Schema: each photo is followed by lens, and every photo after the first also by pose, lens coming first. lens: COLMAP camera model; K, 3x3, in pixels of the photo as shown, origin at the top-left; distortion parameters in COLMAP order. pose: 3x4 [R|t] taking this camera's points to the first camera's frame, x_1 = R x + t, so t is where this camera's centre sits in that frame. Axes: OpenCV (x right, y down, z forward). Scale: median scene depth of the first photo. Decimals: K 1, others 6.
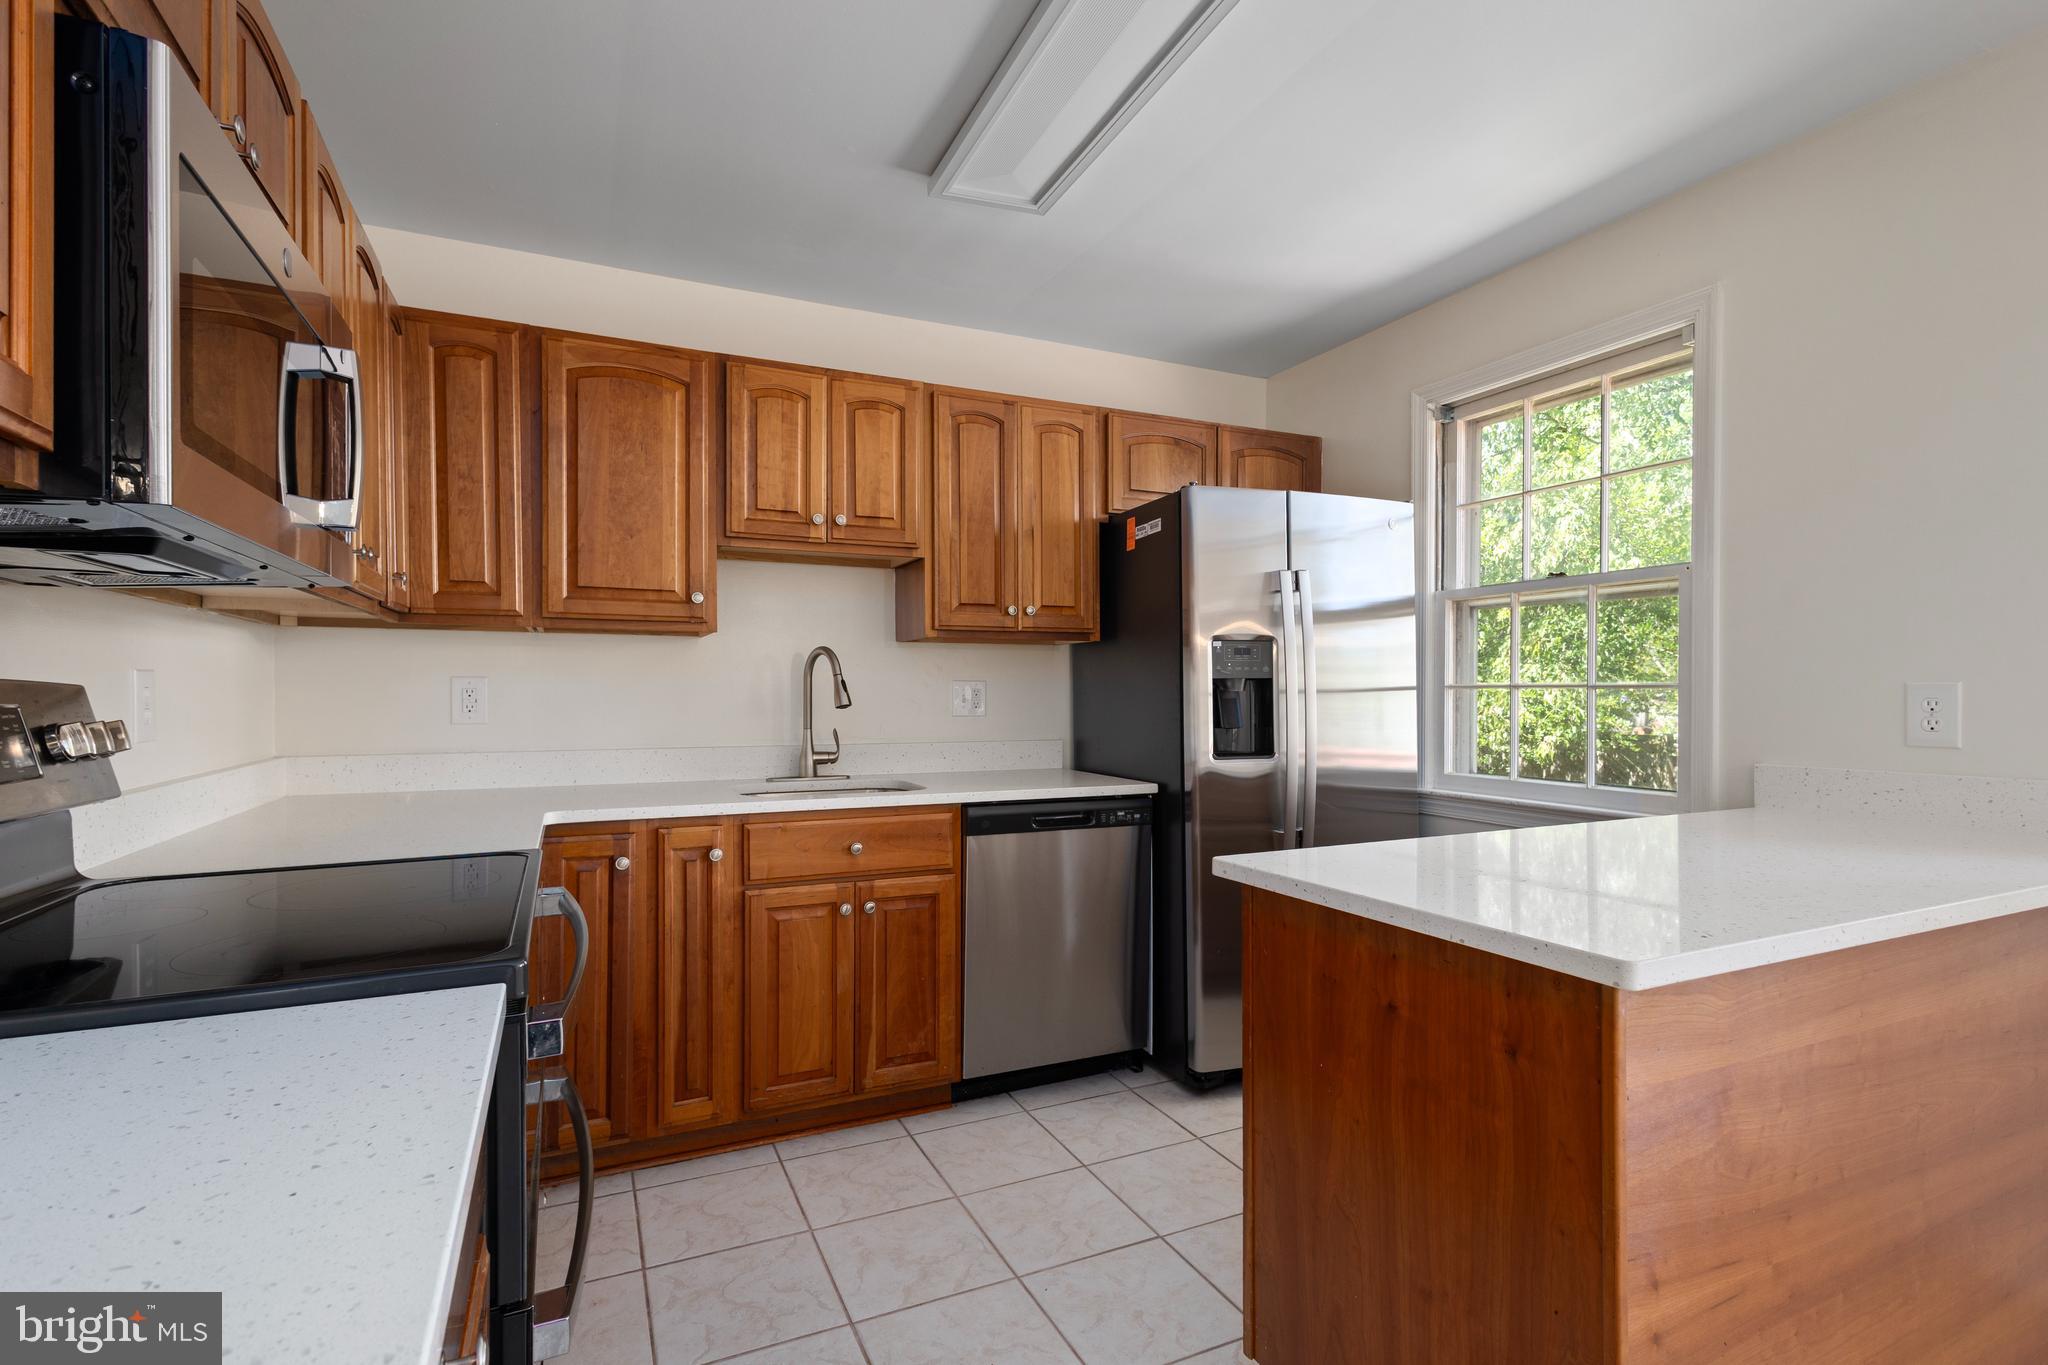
lens RADIAL K [[971.8, 0, 1018.7], [0, 971.8, 699.2], [0, 0, 1]] dist [0.011945, -0.002786]
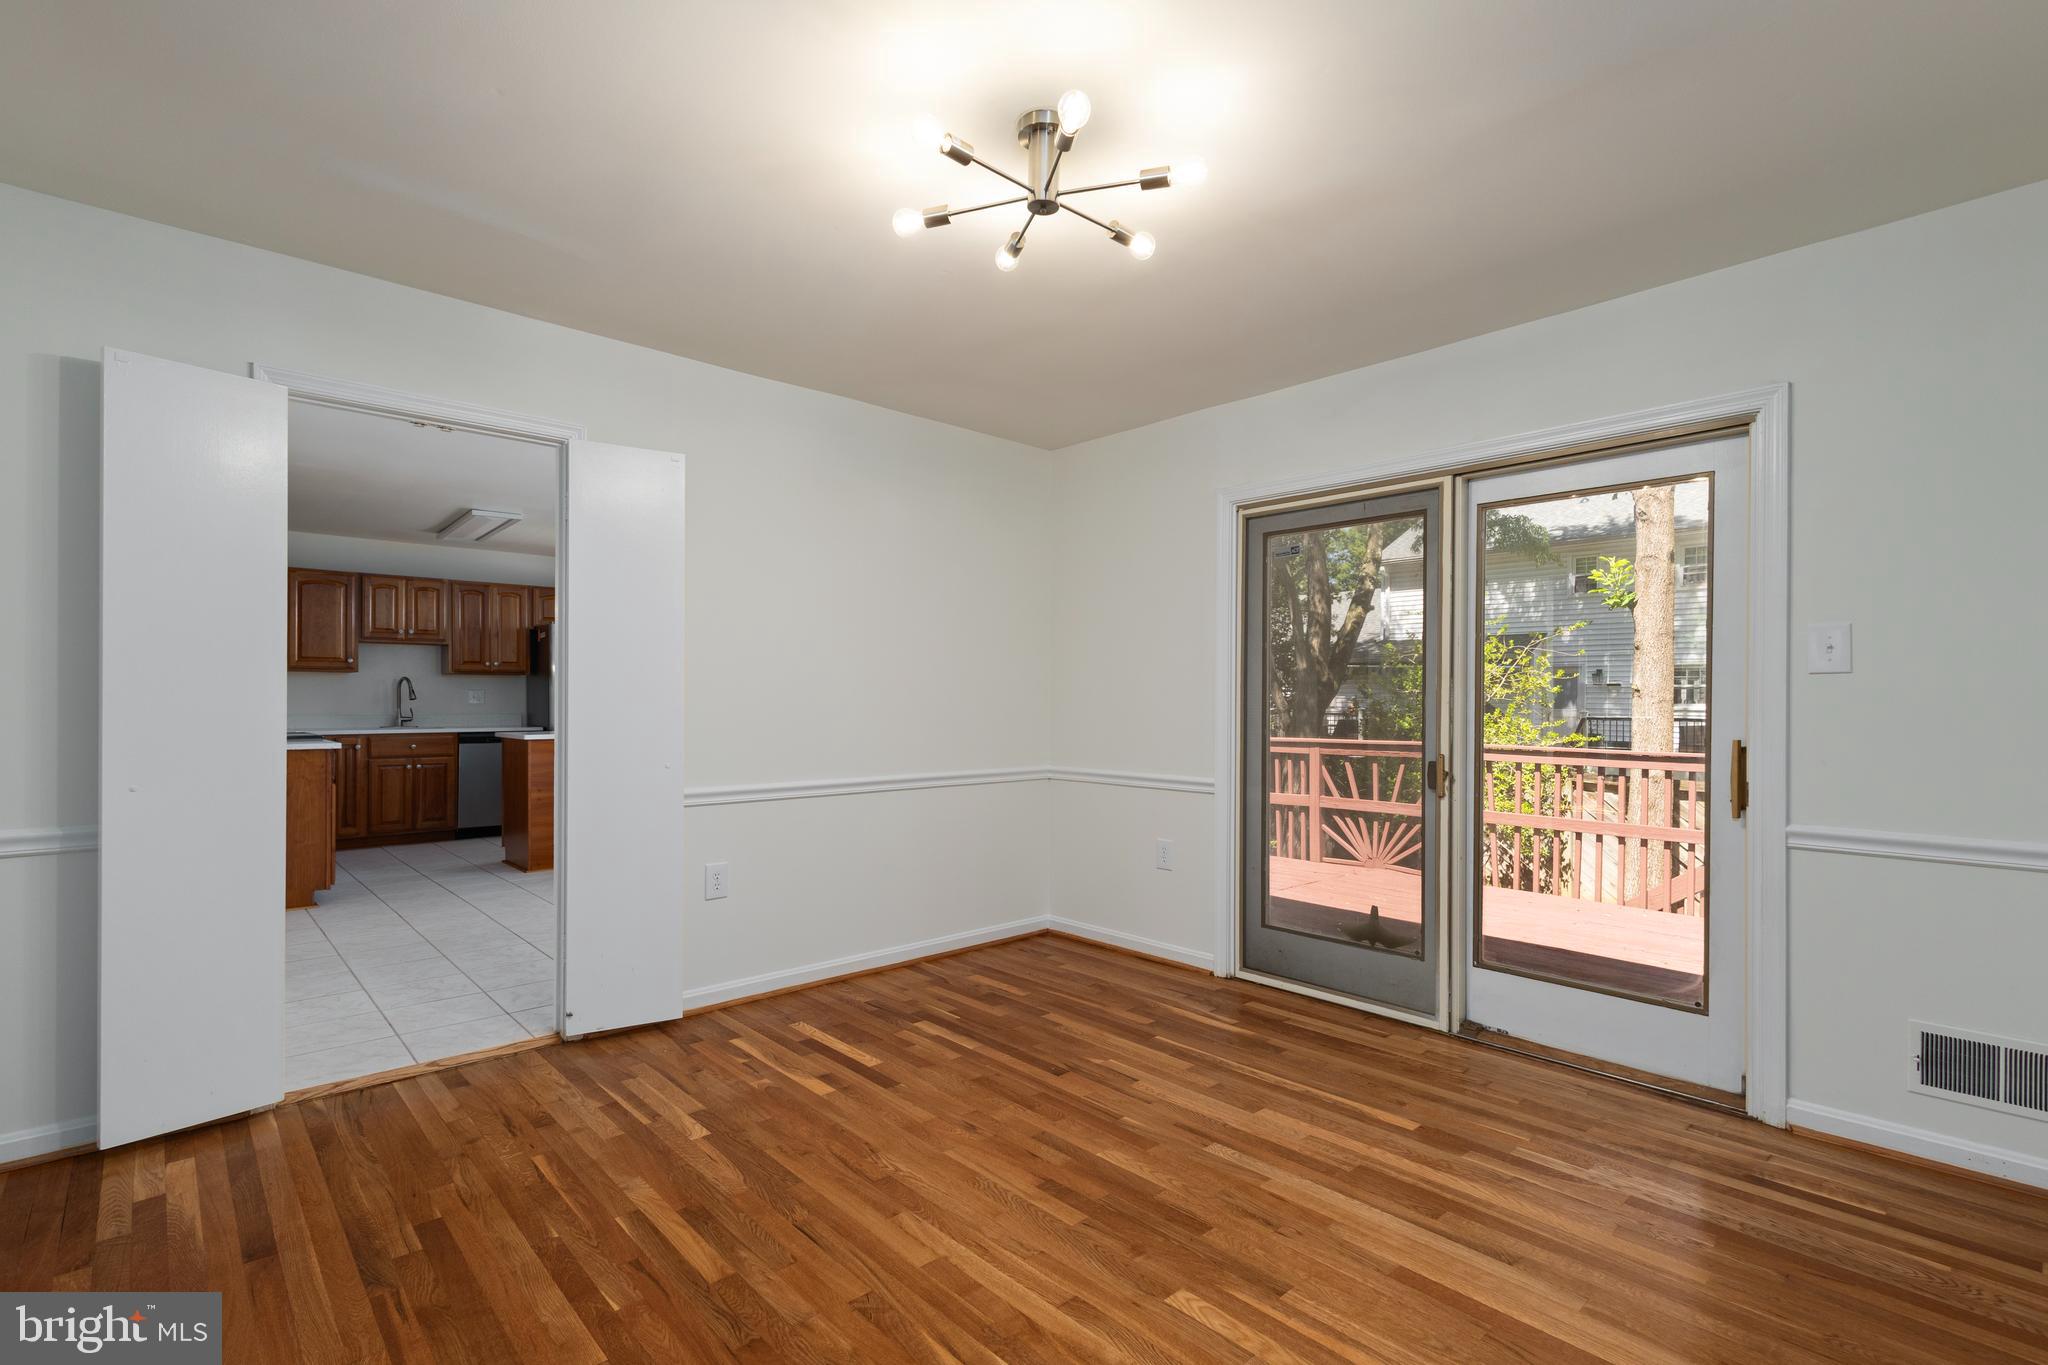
lens RADIAL K [[971.8, 0, 1032.2], [0, 971.8, 697.6], [0, 0, 1]] dist [0.011945, -0.002786]
pose [[0.953541, 0.001235, 0.301259, 0.677435], [0.001222, 0.999968, -0.007969, 0.028142], [-0.301259, 0.007967, 0.953509, -2.215127]]
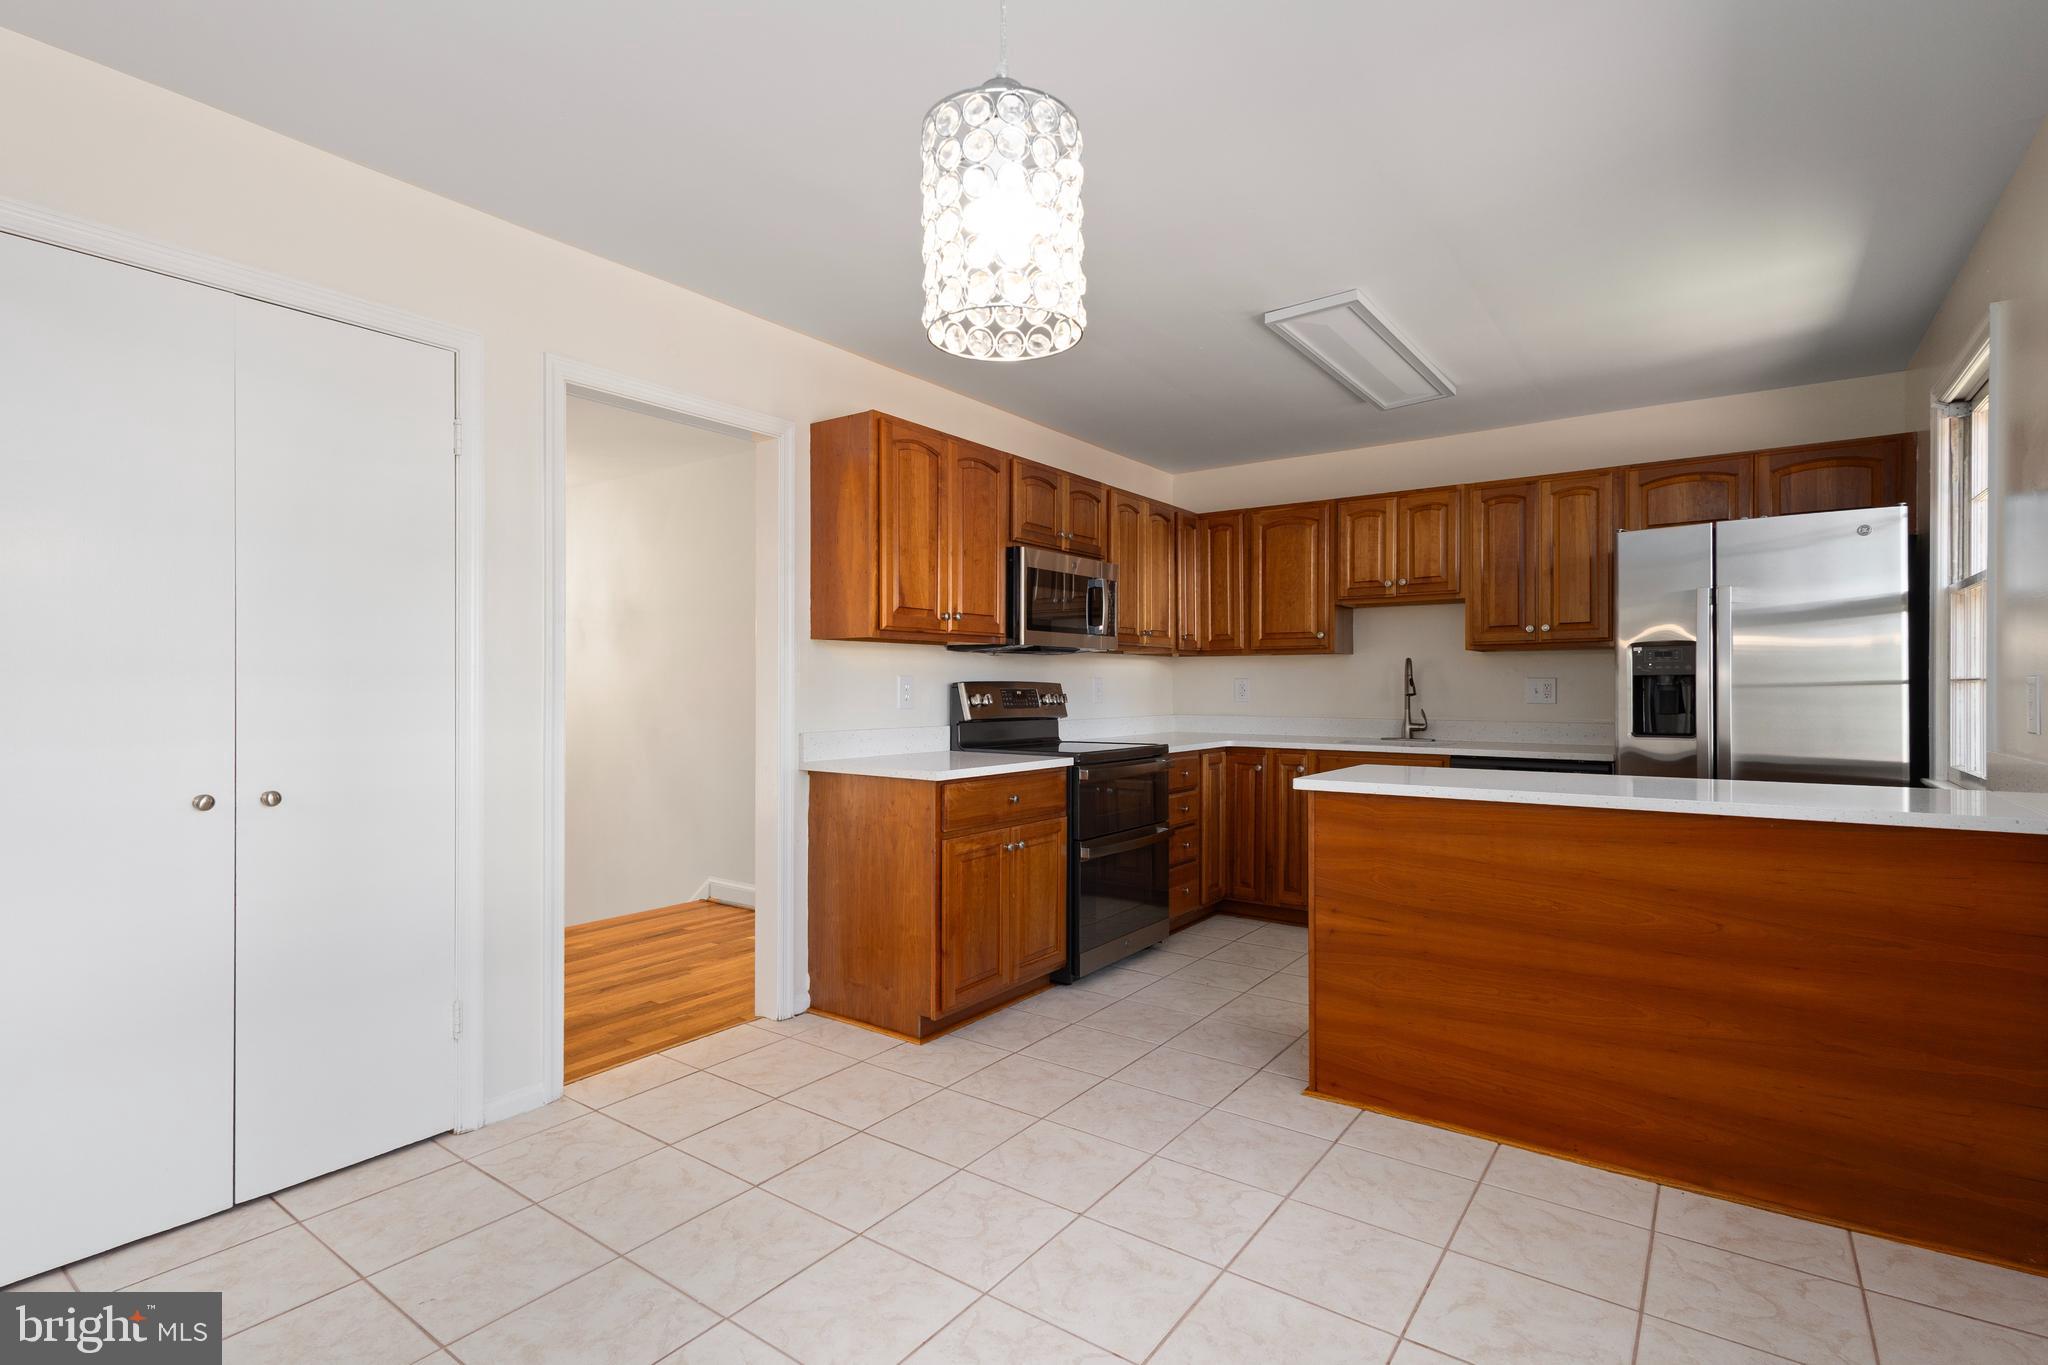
lens RADIAL K [[971.8, 0, 1005.0], [0, 971.8, 688.2], [0, 0, 1]] dist [0.011945, -0.002786]
pose [[0.476494, 0.001478, -0.879177, 0.974191], [-0.008102, 0.999964, -0.002710, 0.006958], [0.879141, 0.008415, 0.476488, -0.393647]]
